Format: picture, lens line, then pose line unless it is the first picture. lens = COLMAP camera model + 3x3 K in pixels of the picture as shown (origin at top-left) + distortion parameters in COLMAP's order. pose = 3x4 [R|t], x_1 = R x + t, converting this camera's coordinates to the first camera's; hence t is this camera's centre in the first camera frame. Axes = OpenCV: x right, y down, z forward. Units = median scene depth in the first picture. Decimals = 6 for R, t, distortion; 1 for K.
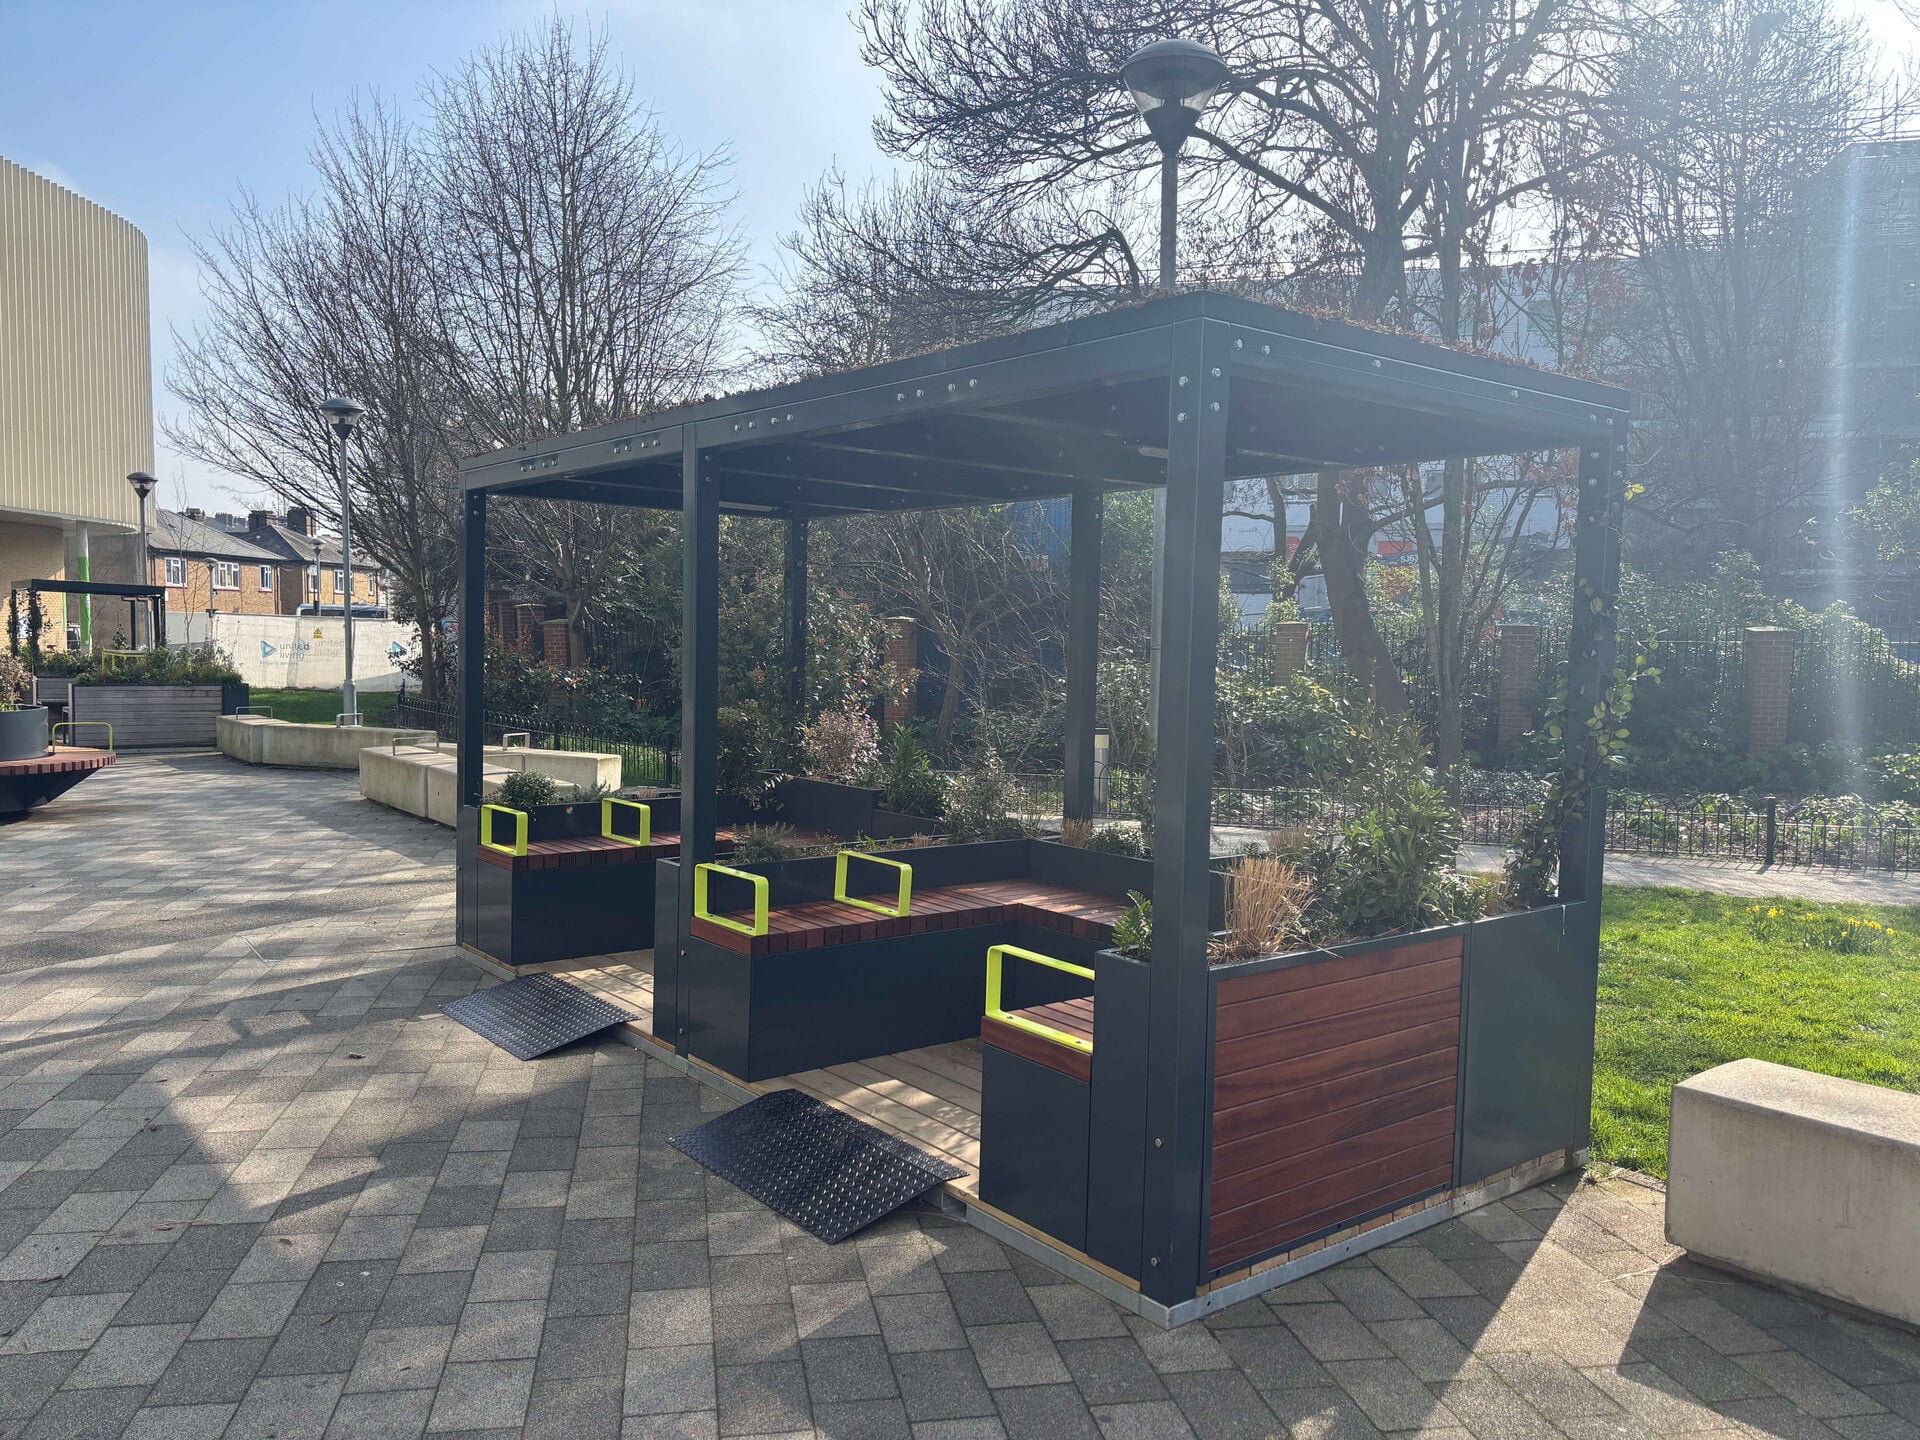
lens RADIAL K [[1448.2, 0, 947.3], [0, 1448.2, 715.9], [0, 0, 1]] dist [0.036786, -0.010910]
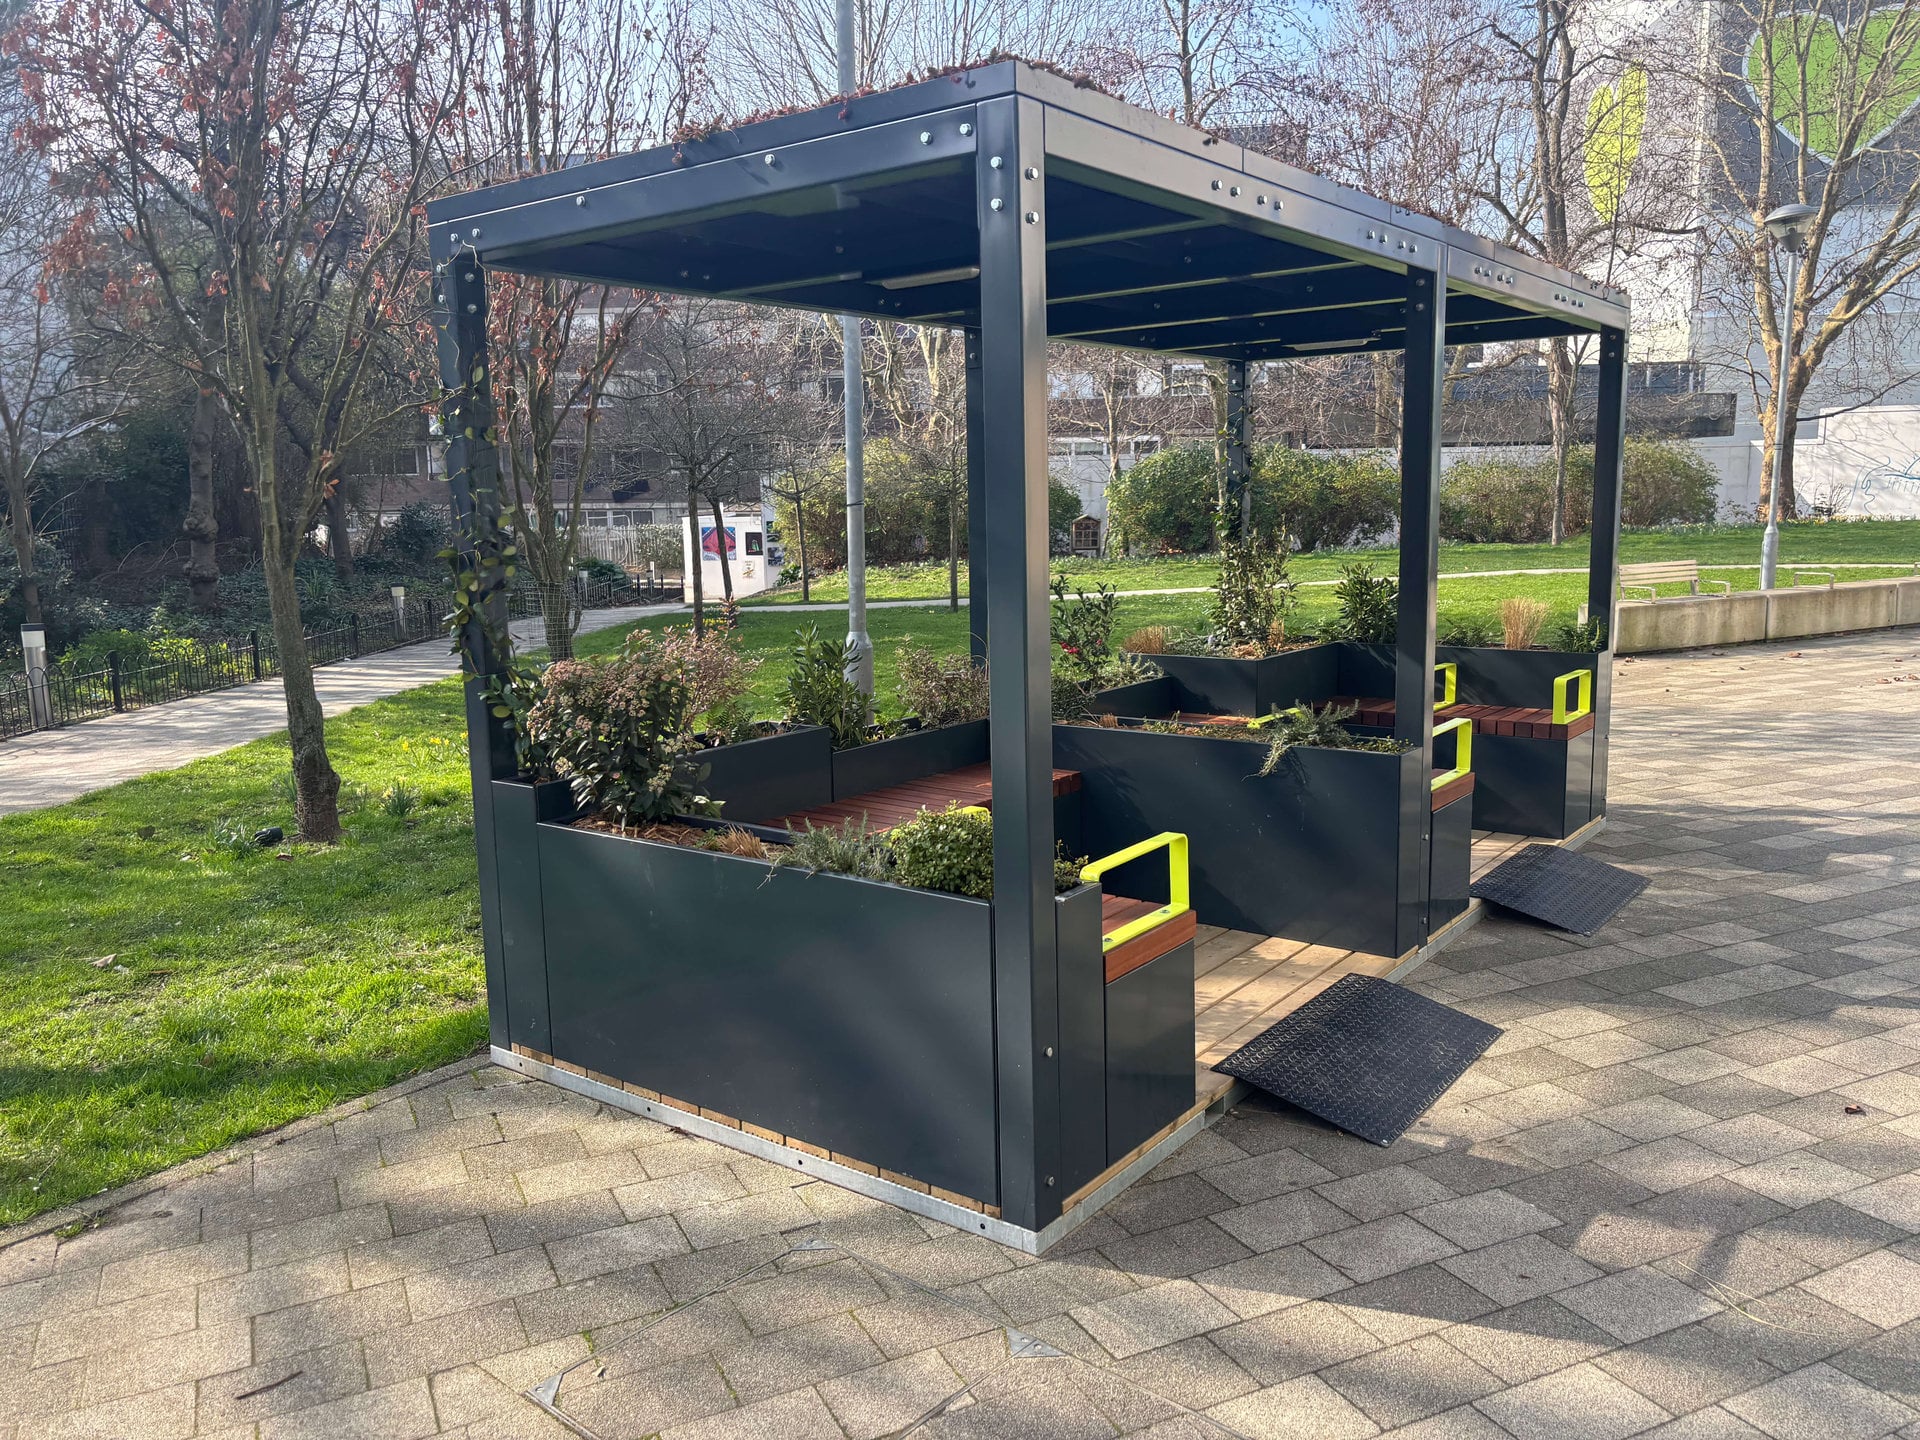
lens RADIAL K [[1448.2, 0, 947.3], [0, 1448.2, 715.9], [0, 0, 1]] dist [0.036786, -0.010910]
pose [[-0.248990, -0.166676, 0.954056, -0.880167], [0.070880, 0.979303, 0.189585, -0.097266], [-0.965909, 0.114828, -0.232023, 1.357675]]
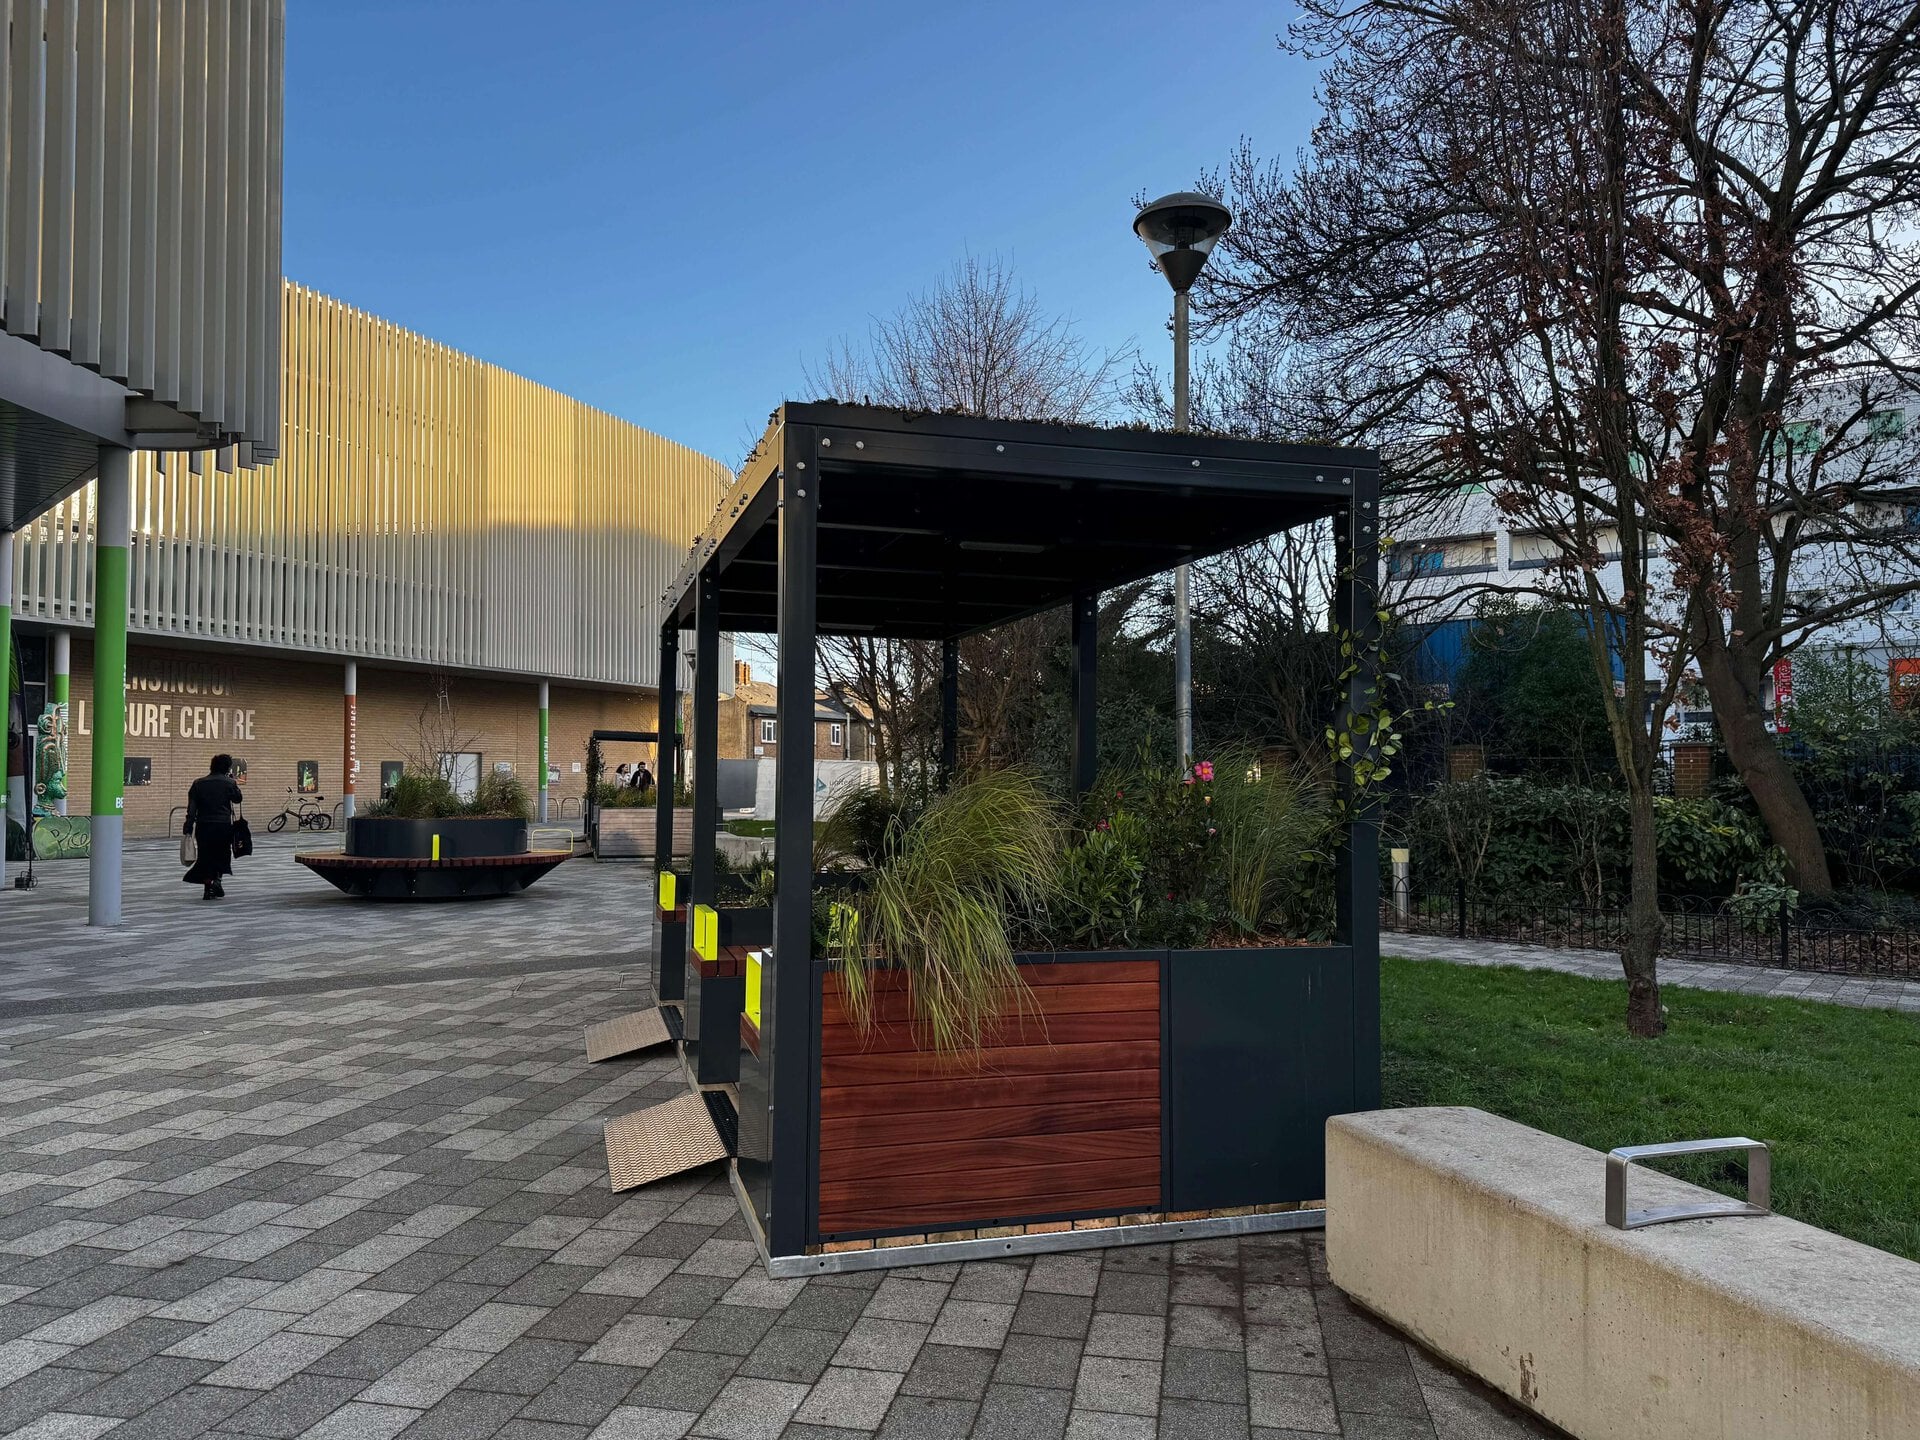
lens RADIAL K [[1337.3, 0, 961.4], [0, 1337.3, 727.7], [0, 0, 1]] dist [0.050884, -0.048414]
pose [[0.929343, -0.023472, -0.368471, 0.409088], [-0.012861, 0.995314, -0.095841, 0.051724], [0.368994, 0.093808, 0.924686, 0.016266]]
